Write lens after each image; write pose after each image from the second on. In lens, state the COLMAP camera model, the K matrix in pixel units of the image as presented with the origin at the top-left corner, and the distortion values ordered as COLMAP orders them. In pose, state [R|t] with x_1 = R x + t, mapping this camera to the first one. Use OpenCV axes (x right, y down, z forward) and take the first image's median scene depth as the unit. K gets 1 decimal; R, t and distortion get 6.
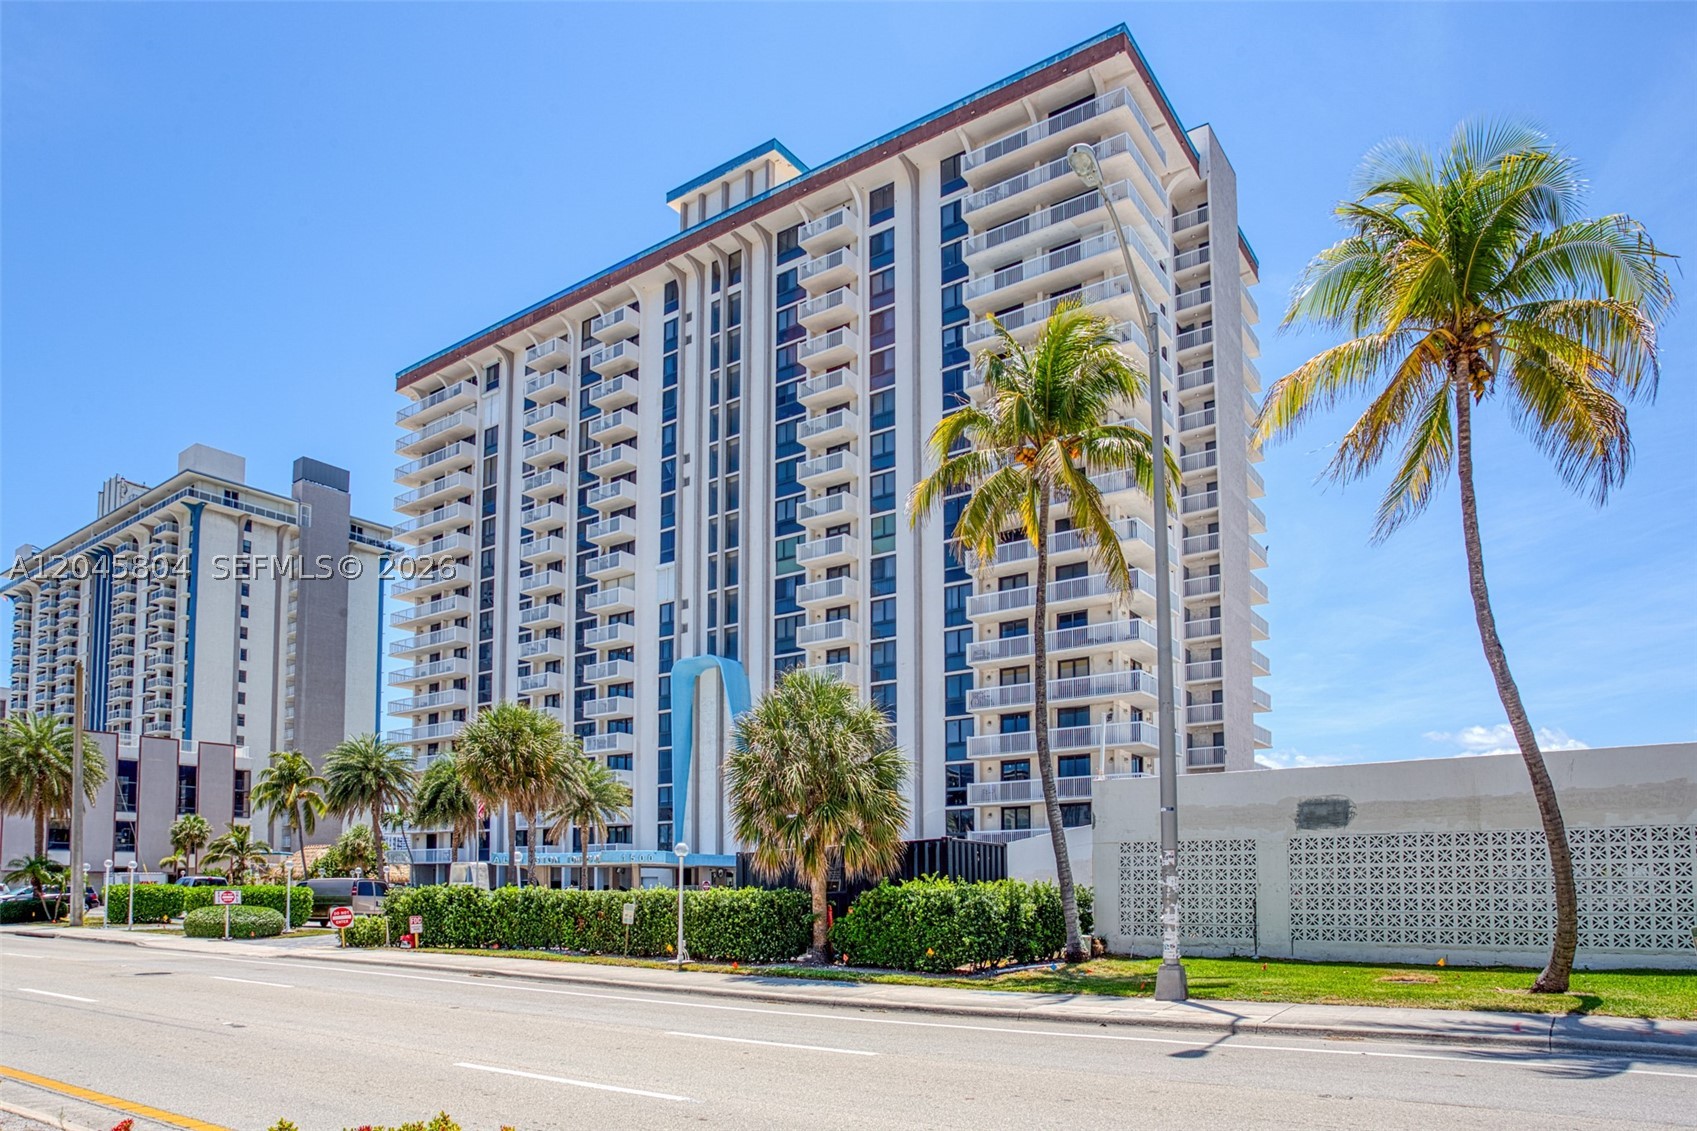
lens RADIAL K [[1024.3, 0, 848.5], [0, 1024.3, 565.5], [0, 0, 1]] dist [-0.063370, 0.000789]
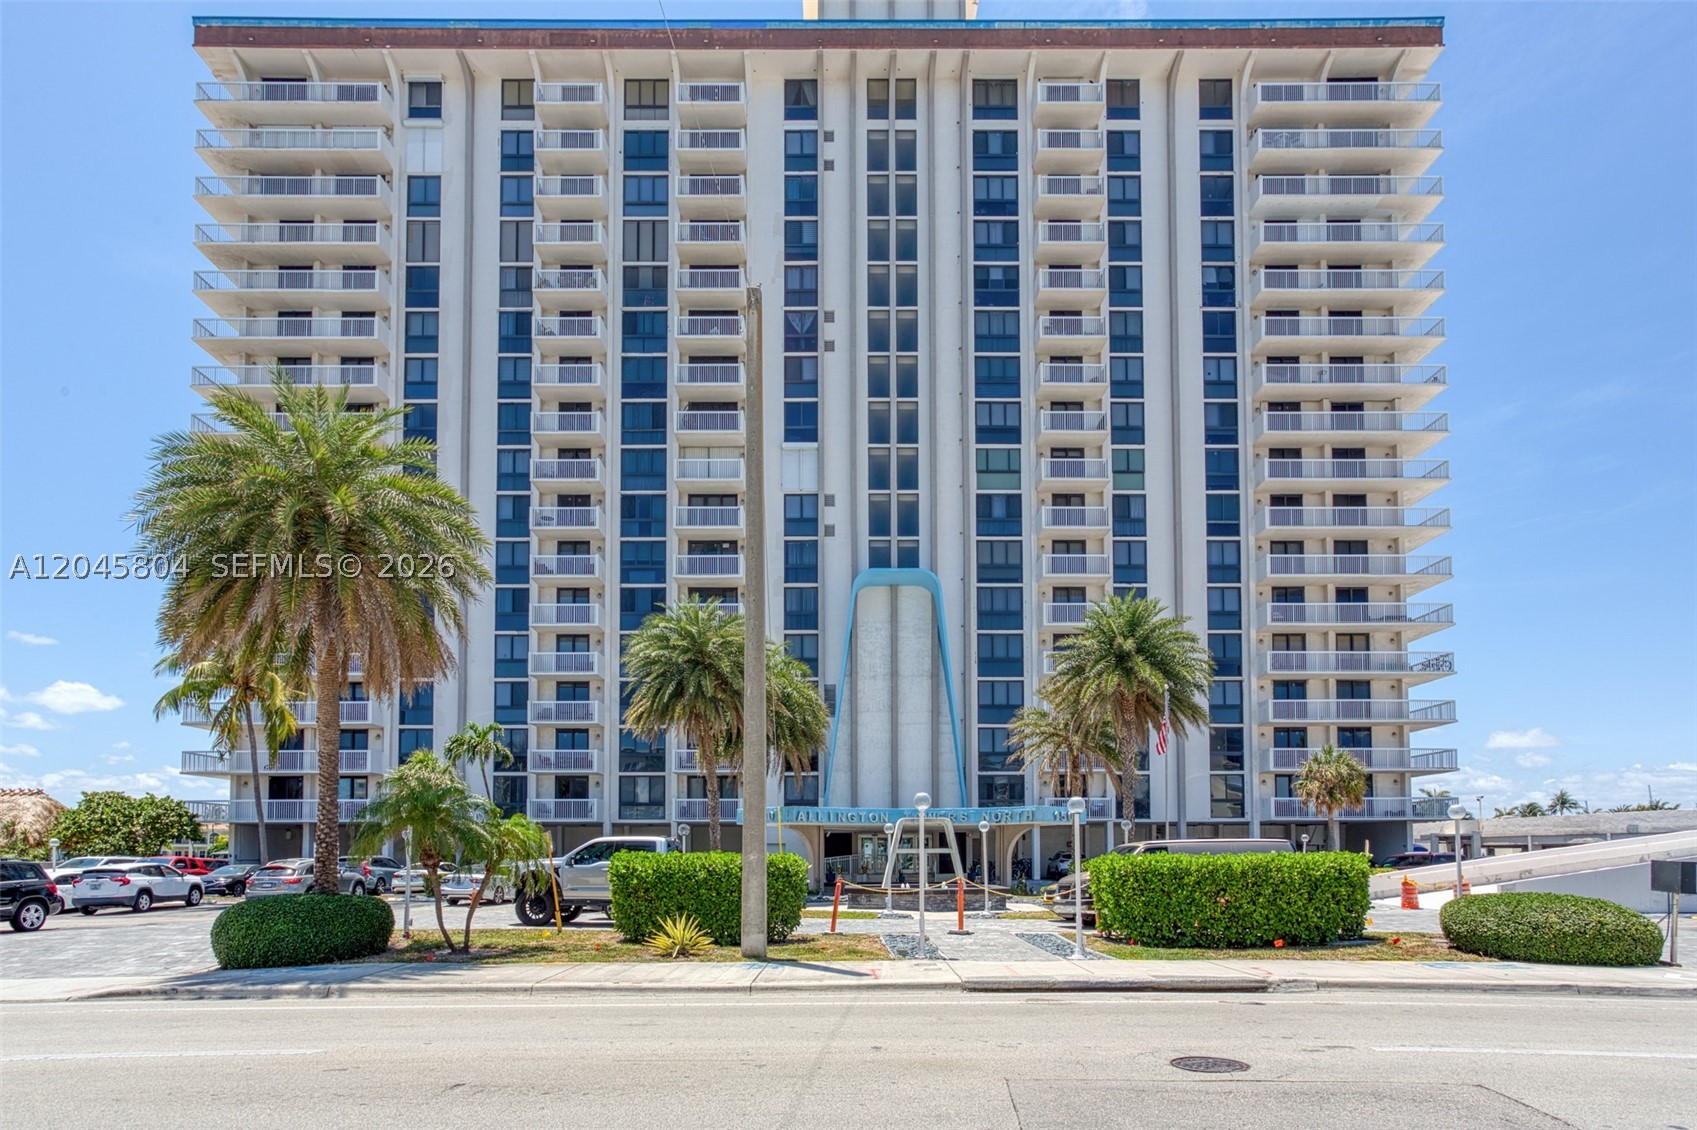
lens RADIAL K [[965.2, 0, 848.5], [0, 965.2, 631.2], [0, 0, 1]] dist [0.009738, 0.001672]
pose [[0.818766, 0.131928, 0.558764, -0.557255], [-0.174164, 0.984453, 0.022768, 0.118925], [-0.547073, -0.115958, 0.829014, 0.369680]]
